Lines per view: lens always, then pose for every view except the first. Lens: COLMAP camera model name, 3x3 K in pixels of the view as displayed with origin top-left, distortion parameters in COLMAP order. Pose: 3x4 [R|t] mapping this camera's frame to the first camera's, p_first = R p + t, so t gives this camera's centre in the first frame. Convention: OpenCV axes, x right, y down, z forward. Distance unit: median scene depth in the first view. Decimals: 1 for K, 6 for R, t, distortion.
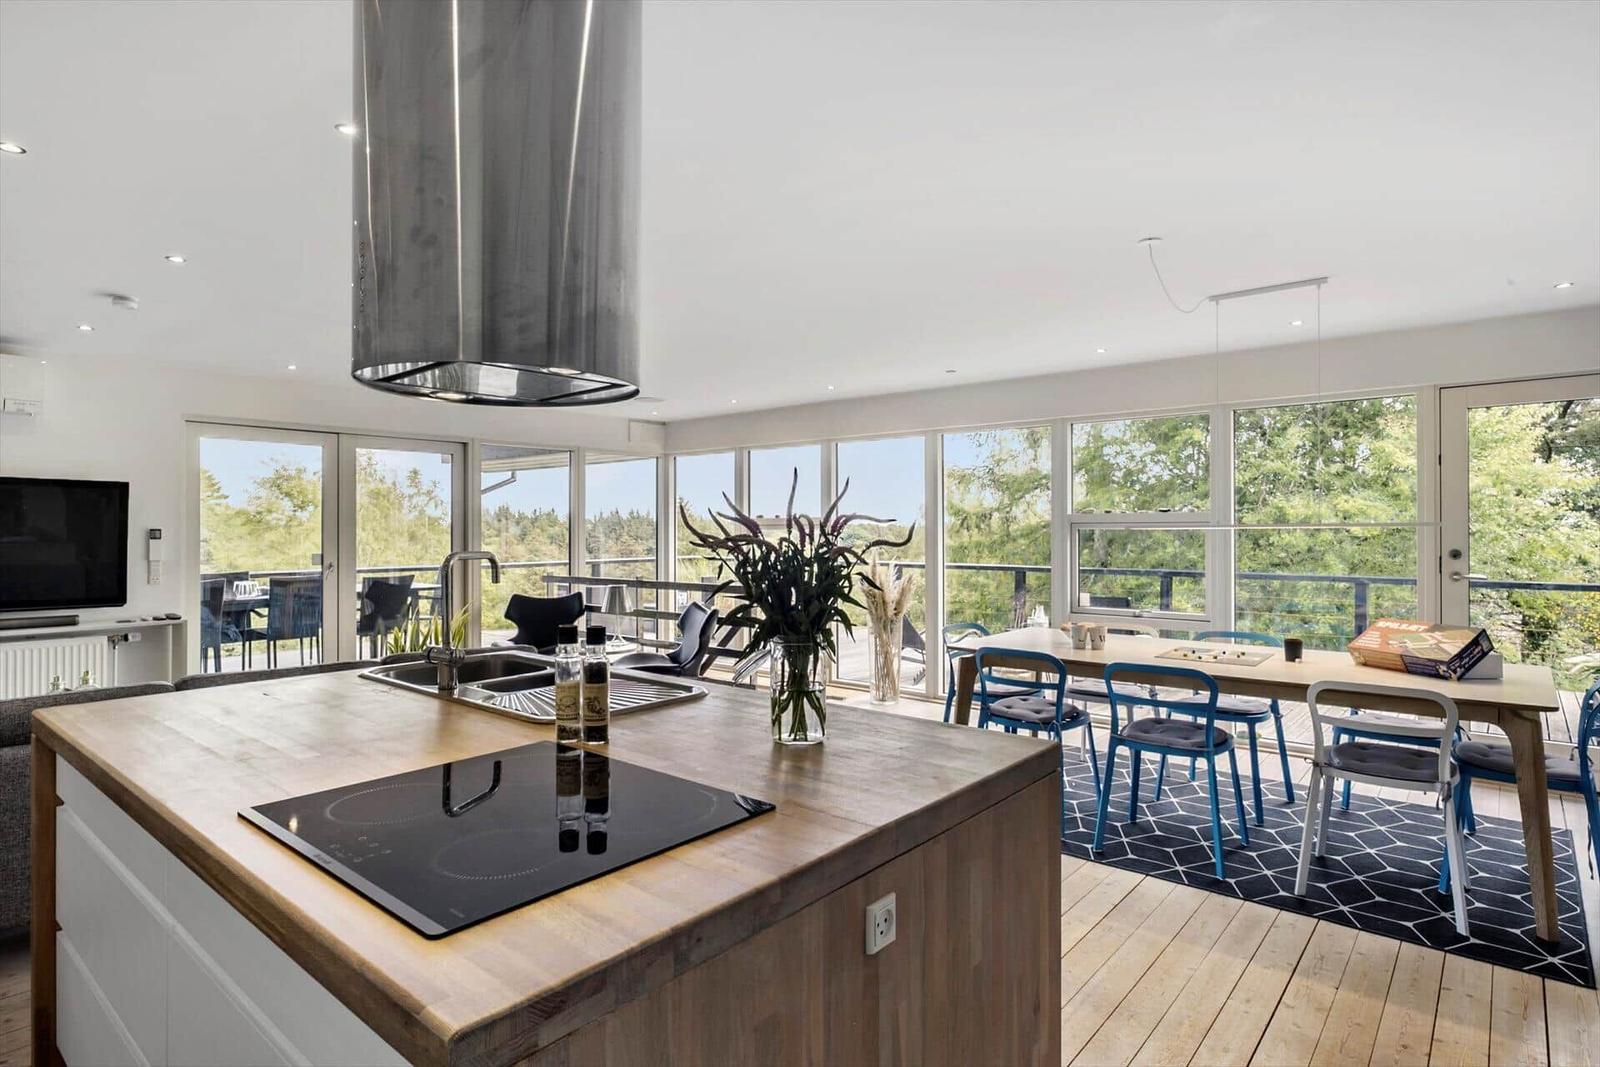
lens RADIAL K [[837.0, 0, 796.2], [0, 837.0, 529.3], [0, 0, 1]] dist [-0.016289, 0.001284]
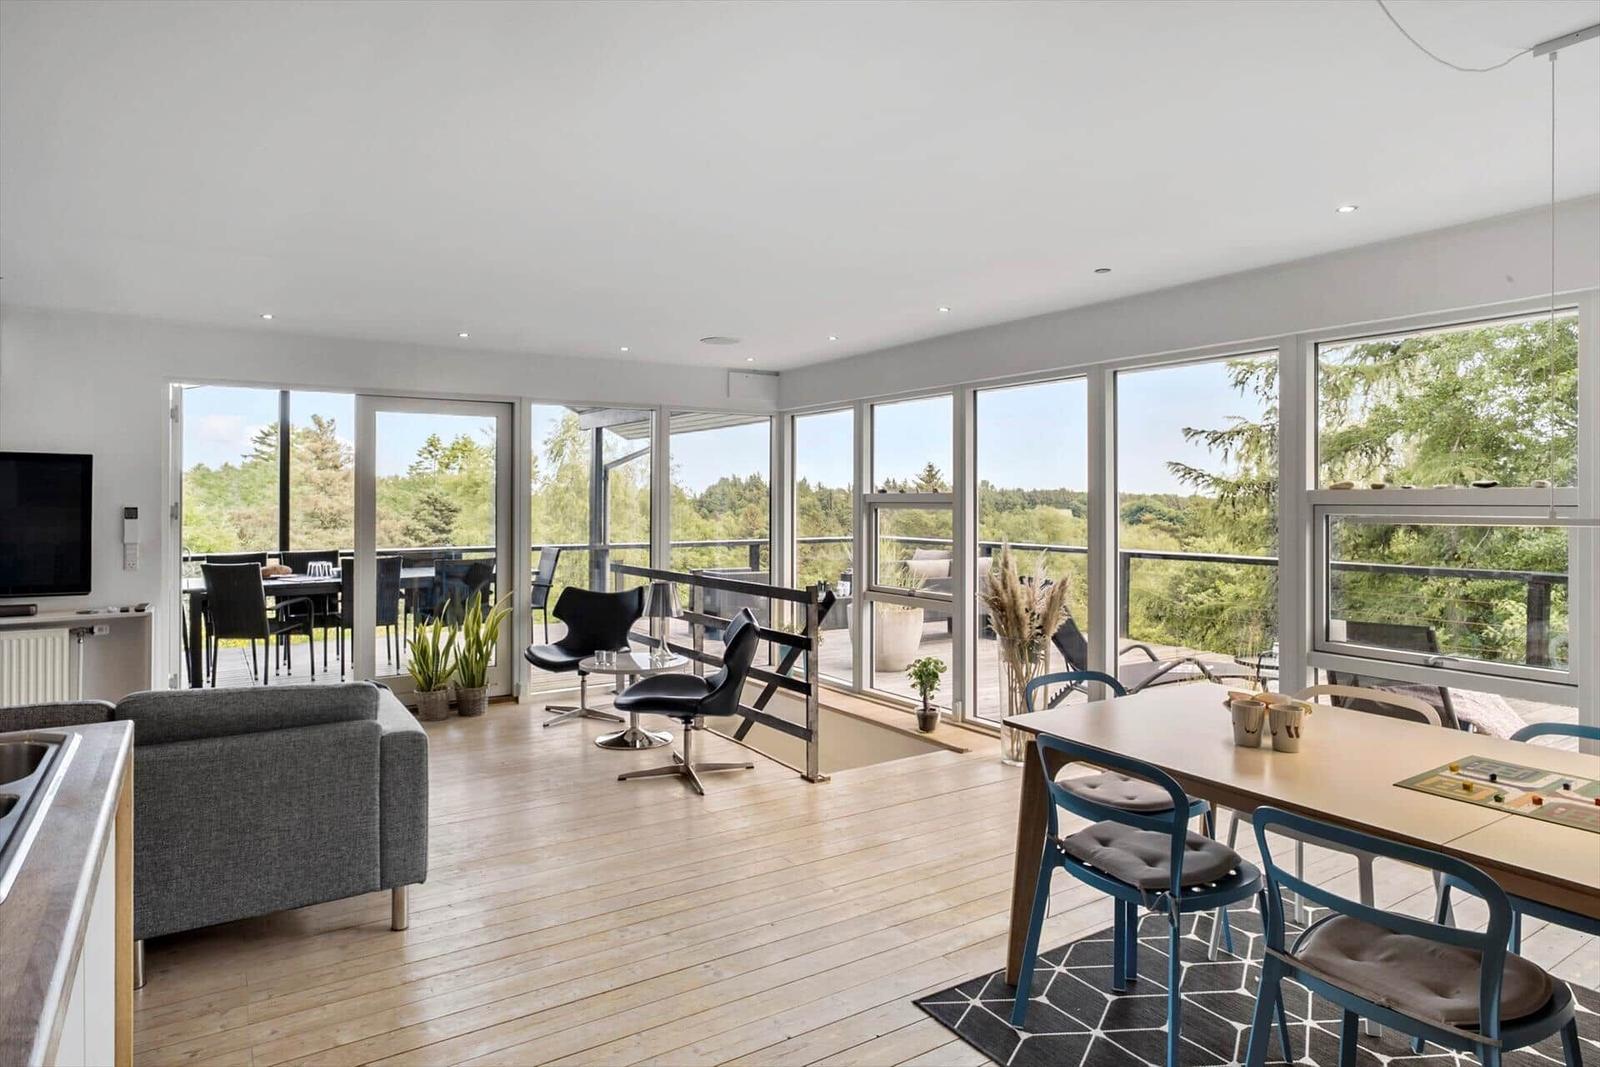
lens RADIAL K [[910.8, 0, 801.6], [0, 910.8, 503.3], [0, 0, 1]] dist [-0.005523, 0.000098]
pose [[0.956217, 0.005429, -0.292607, 0.190407], [-0.004221, 0.999980, 0.004756, -0.012295], [0.292627, -0.003313, 0.956221, 0.288622]]
